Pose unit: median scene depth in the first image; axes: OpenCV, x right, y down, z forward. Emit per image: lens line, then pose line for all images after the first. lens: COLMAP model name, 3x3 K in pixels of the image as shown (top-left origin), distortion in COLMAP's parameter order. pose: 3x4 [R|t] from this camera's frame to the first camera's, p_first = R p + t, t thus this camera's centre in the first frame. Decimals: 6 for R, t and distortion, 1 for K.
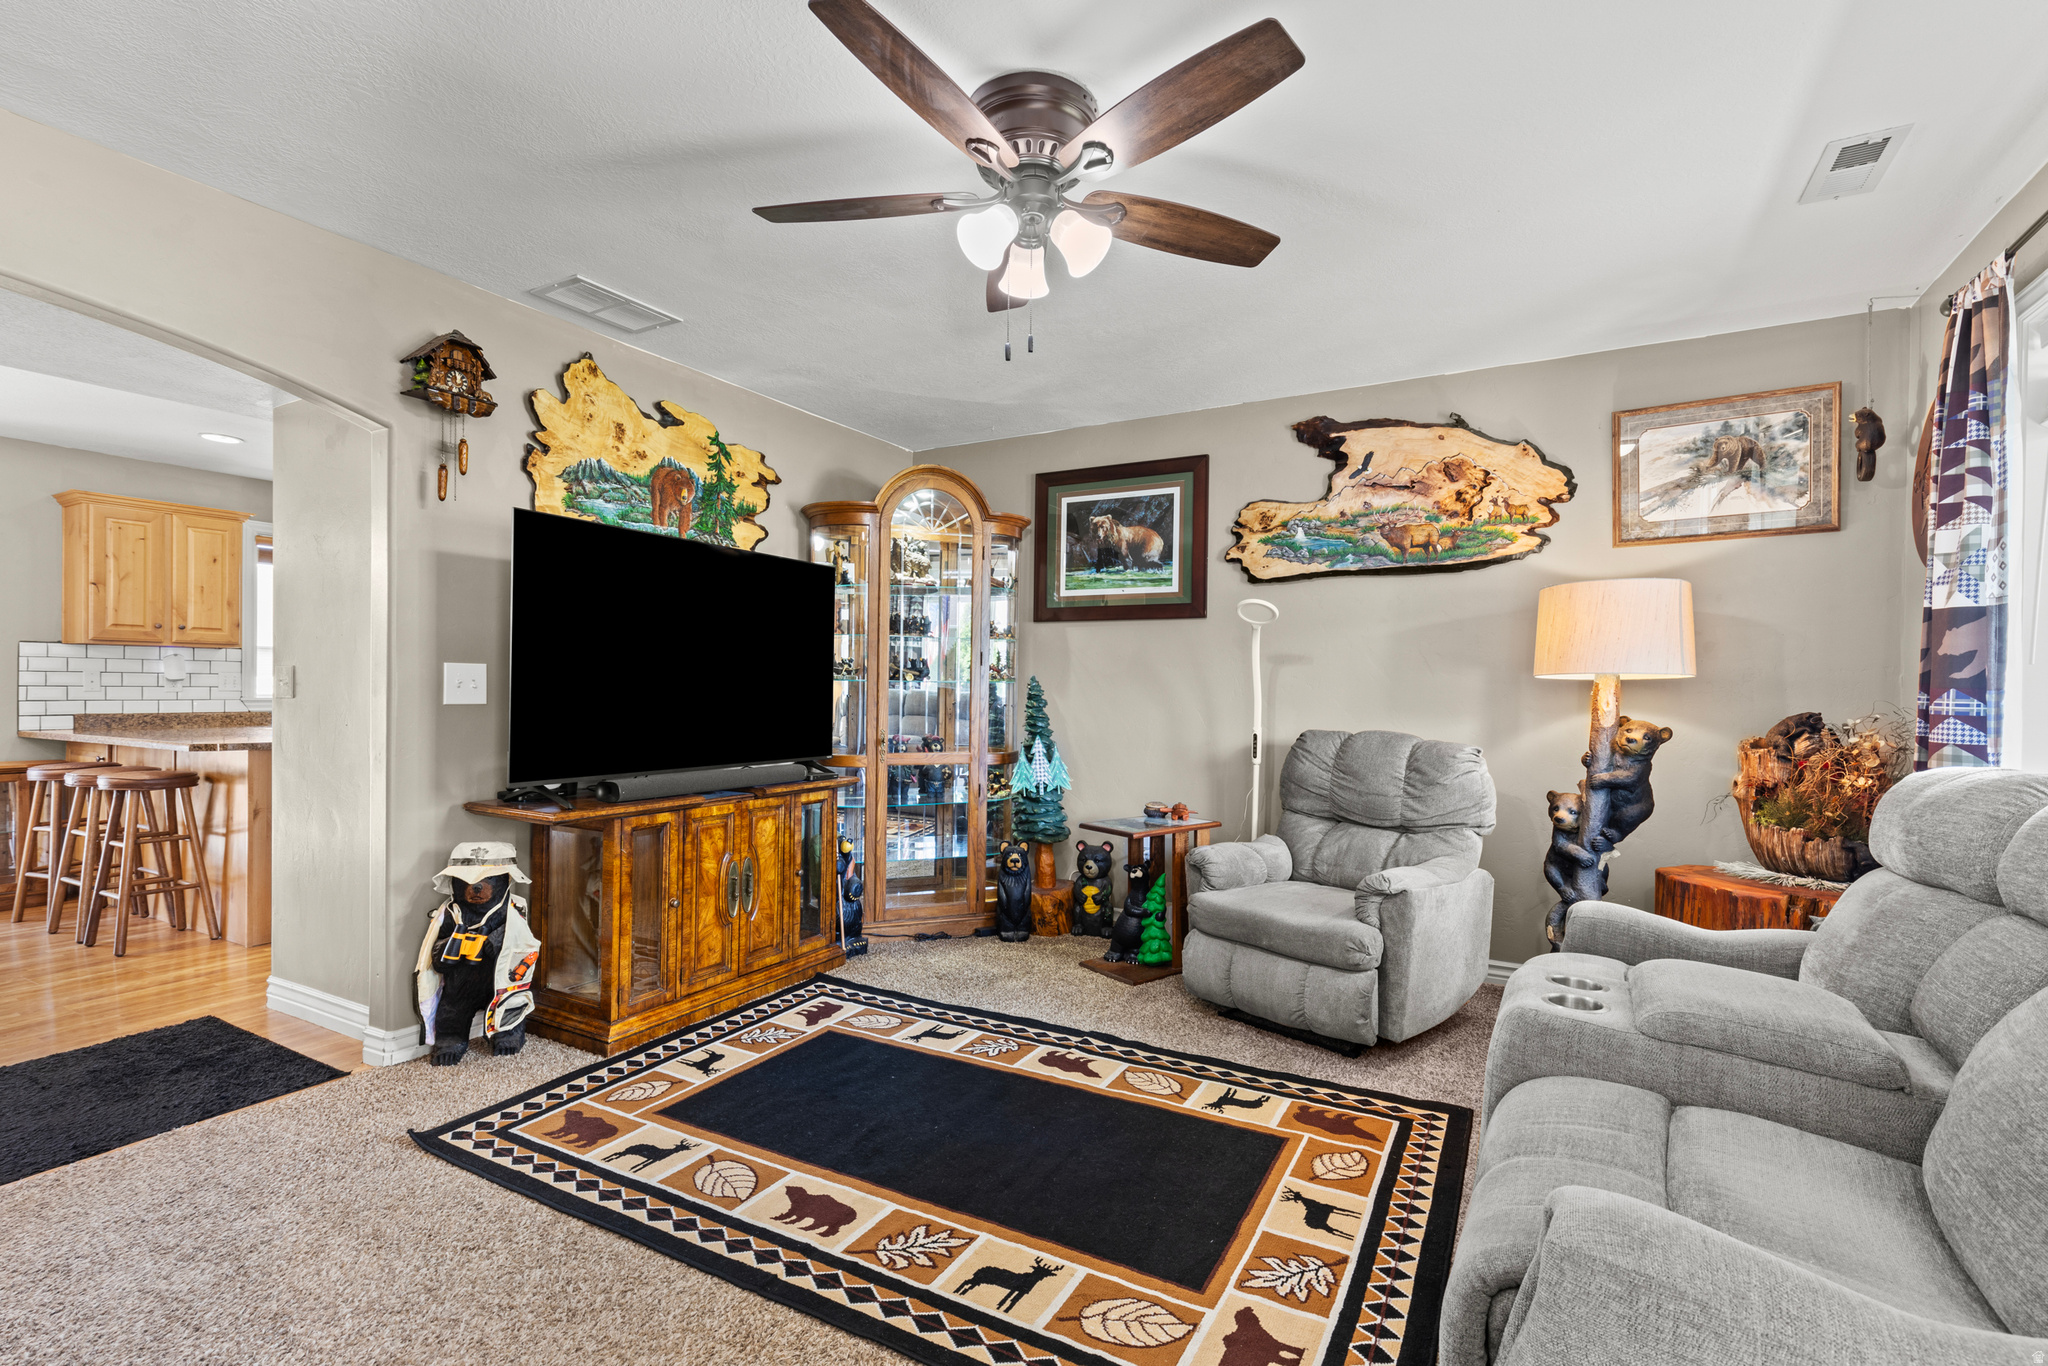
lens RADIAL K [[946.5, 0, 1043.8], [0, 946.5, 683.2], [0, 0, 1]] dist [0.005486, -0.000831]
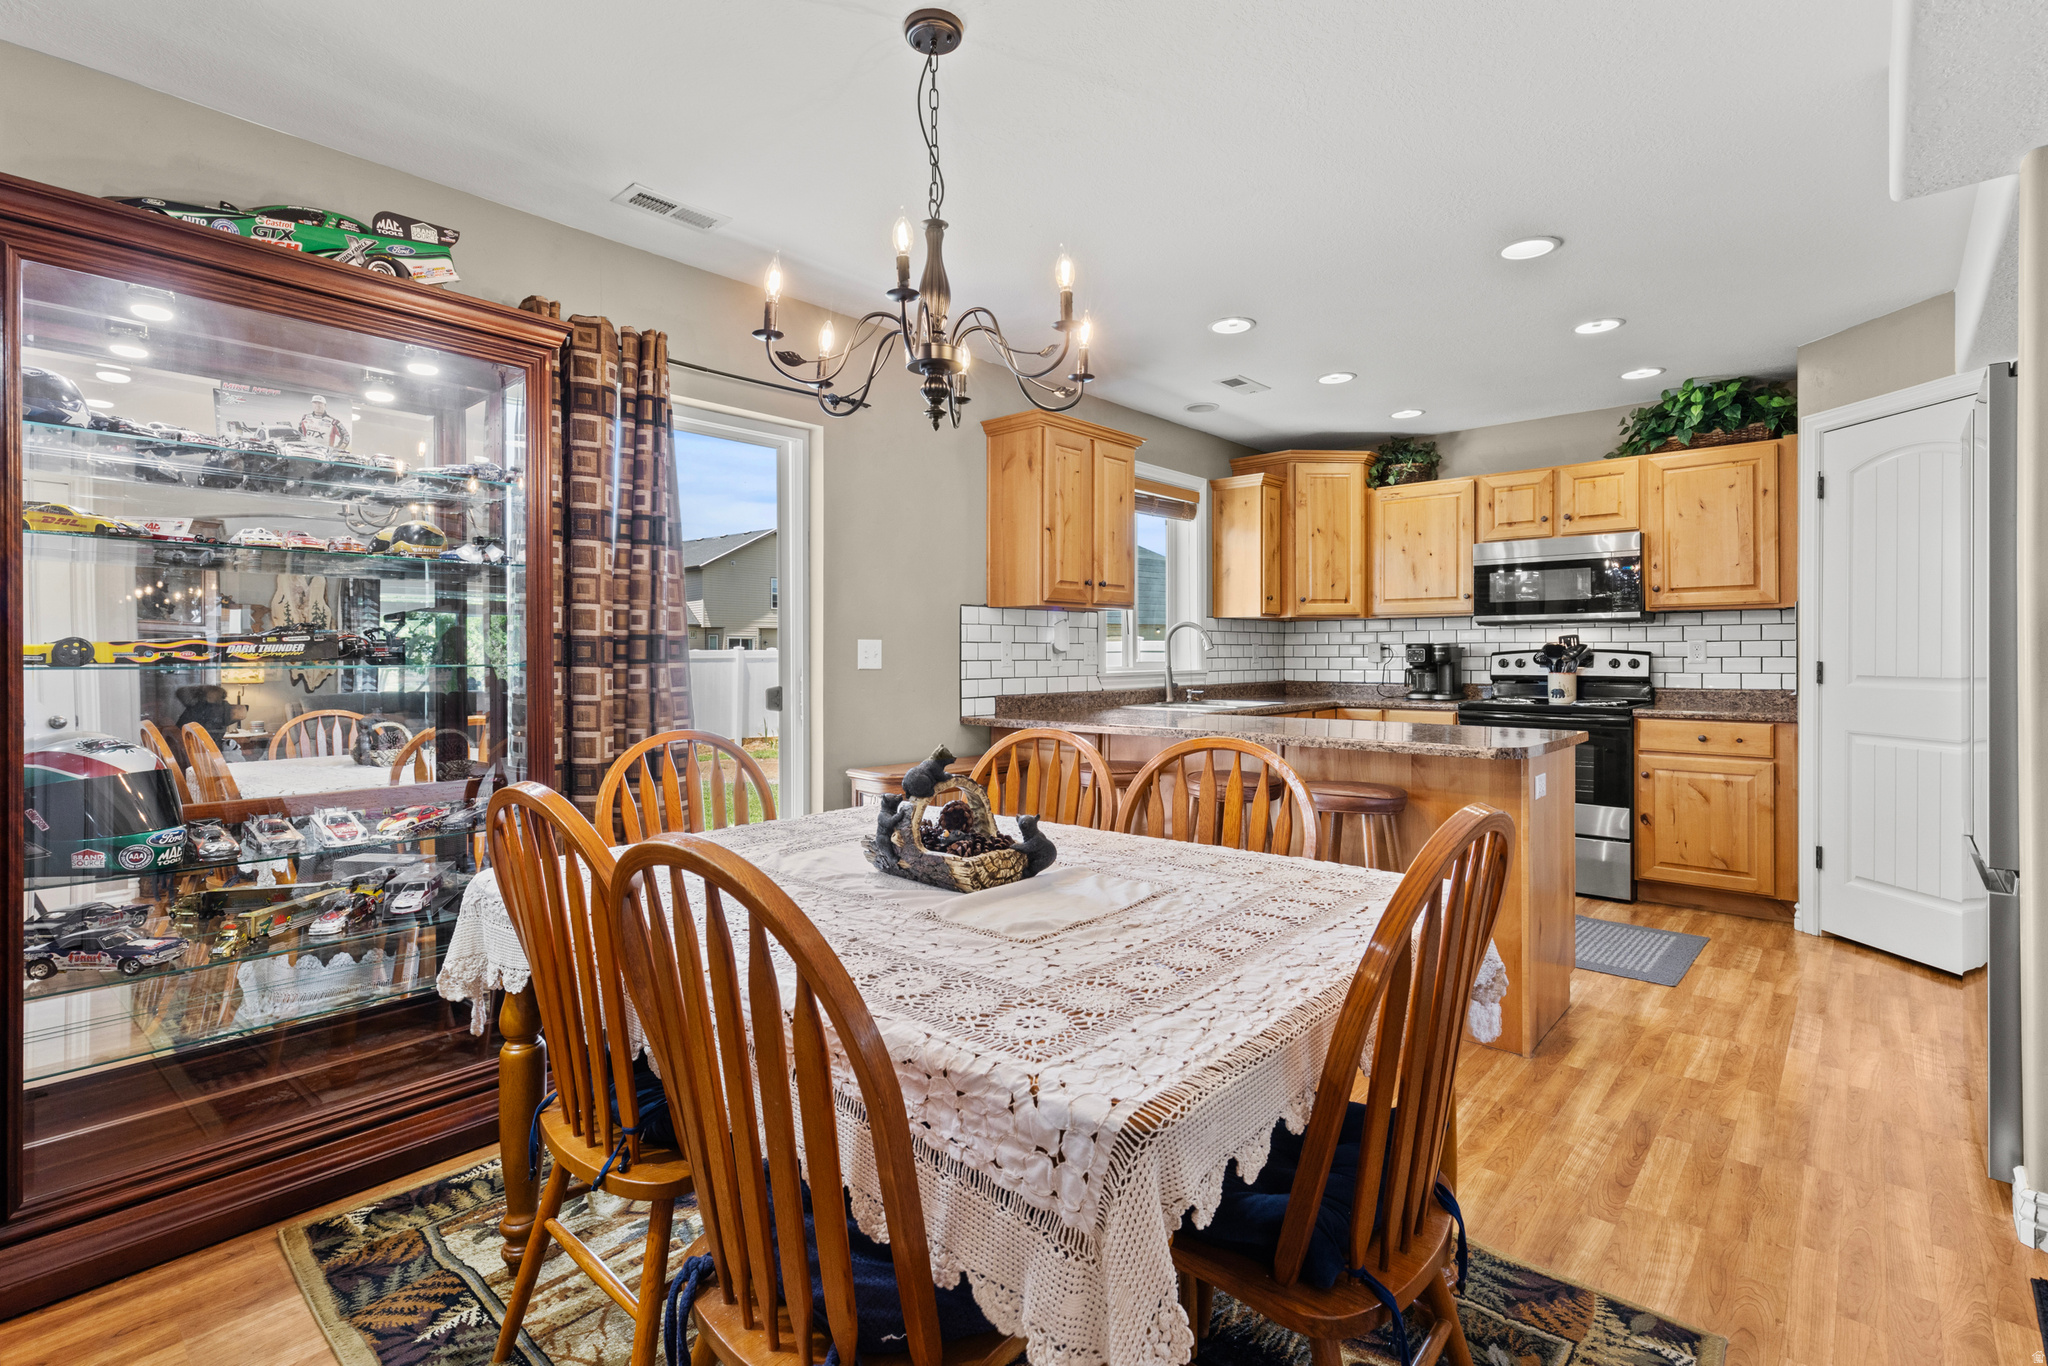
lens RADIAL K [[946.5, 0, 1048.8], [0, 946.5, 647.8], [0, 0, 1]] dist [0.005486, -0.000831]
pose [[0.978969, -0.016027, -0.203380, -0.813315], [0.015391, 0.999870, -0.004712, -0.003019], [0.203429, 0.001483, 0.979089, 0.230327]]
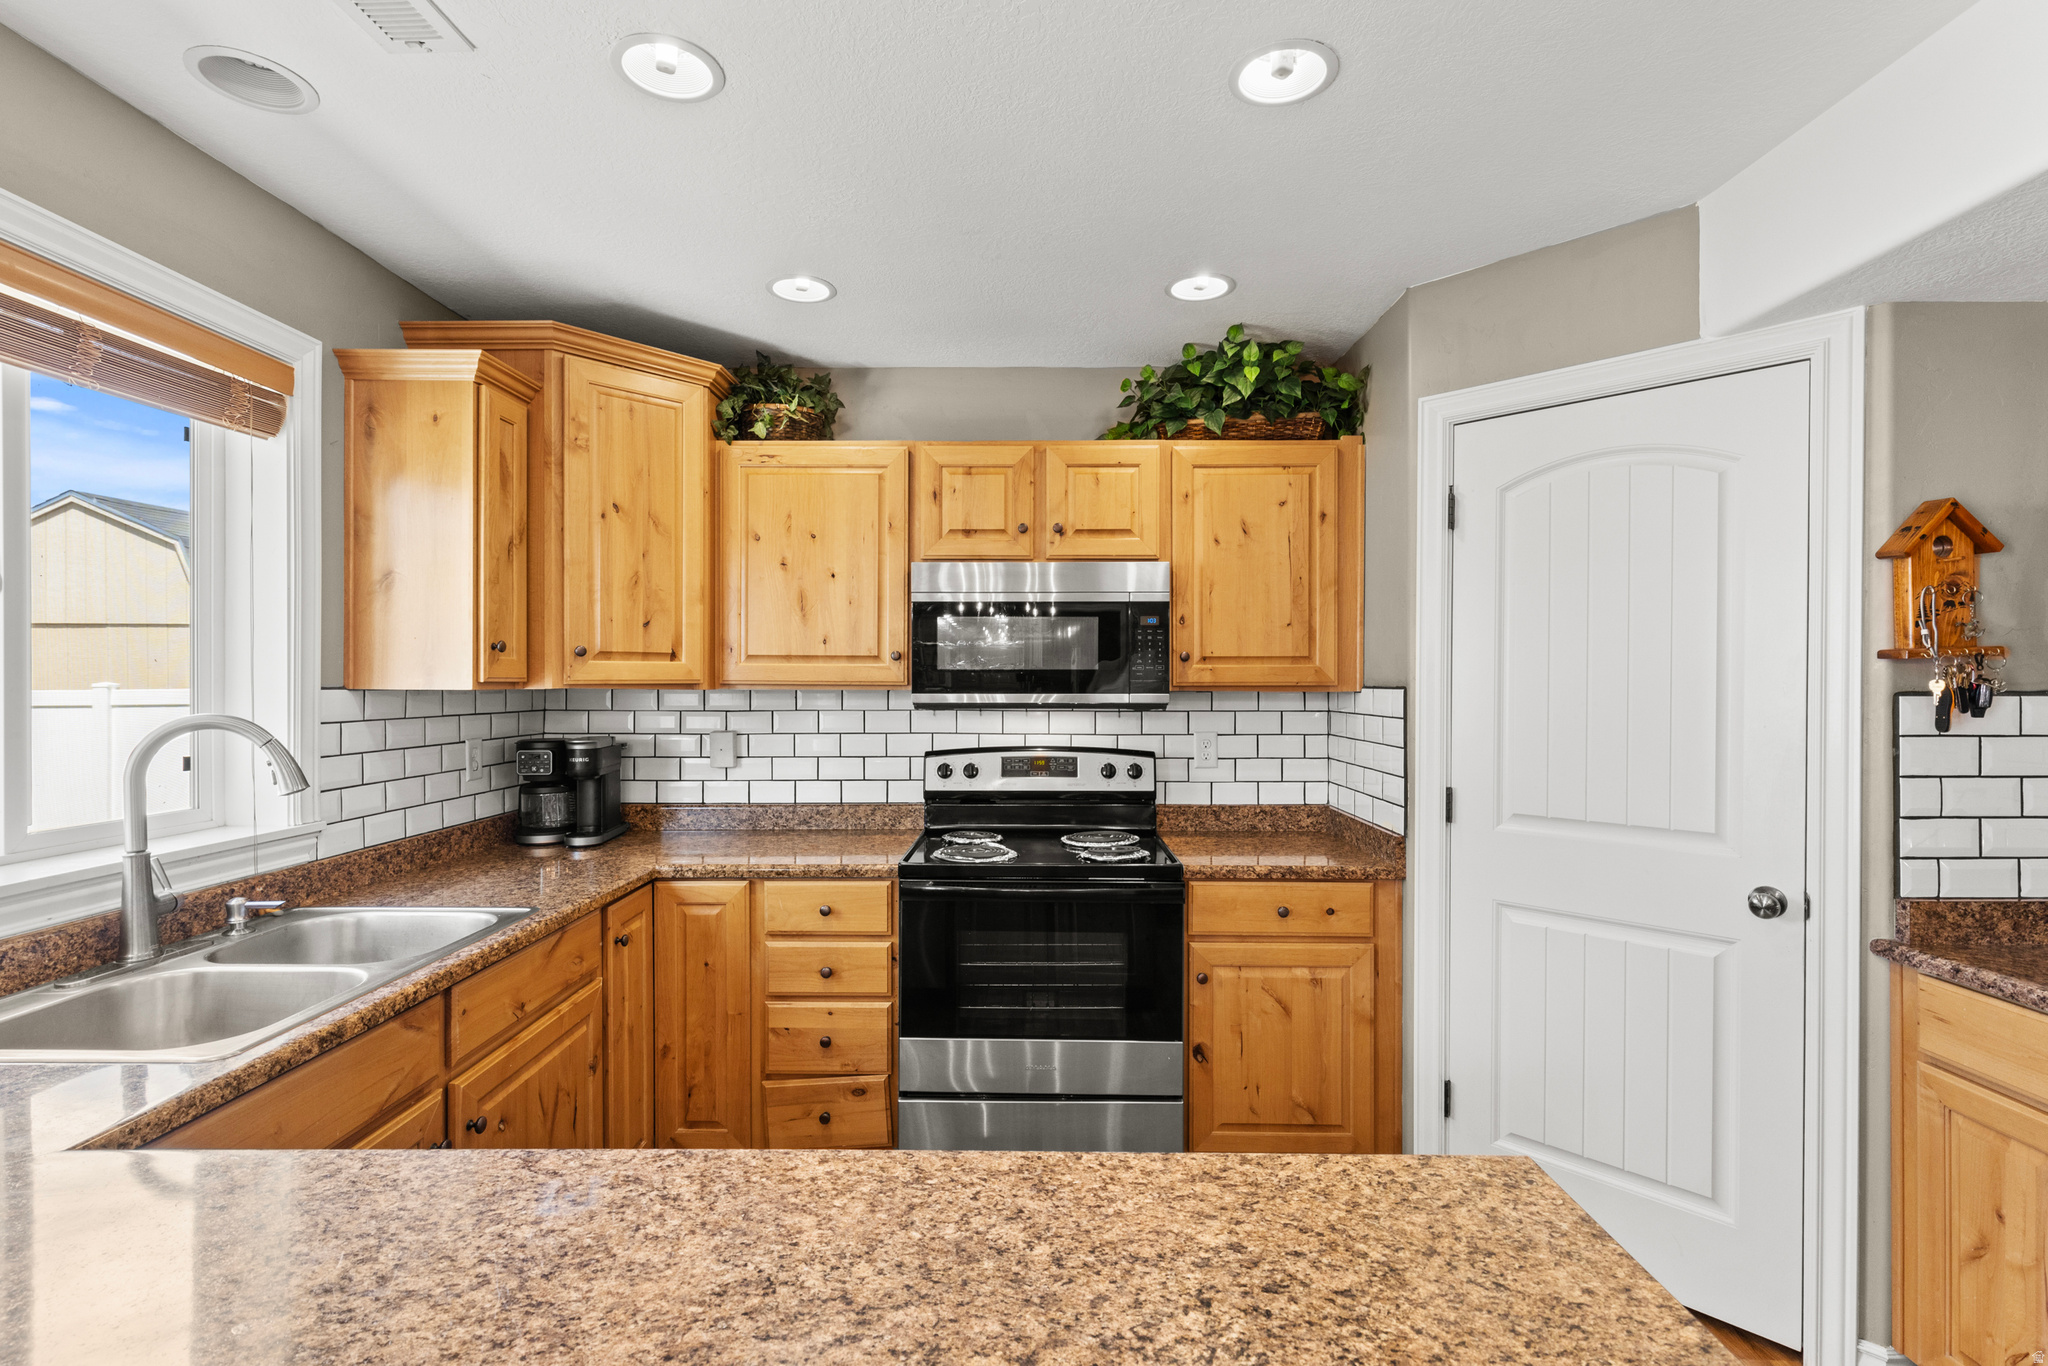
lens RADIAL K [[946.5, 0, 1042.0], [0, 946.5, 677.8], [0, 0, 1]] dist [0.005486, -0.000831]
pose [[0.869618, -0.007276, 0.493671, -0.782914], [0.008103, 0.999967, 0.000463, -0.042469], [-0.493658, 0.003598, 0.869649, 0.782226]]
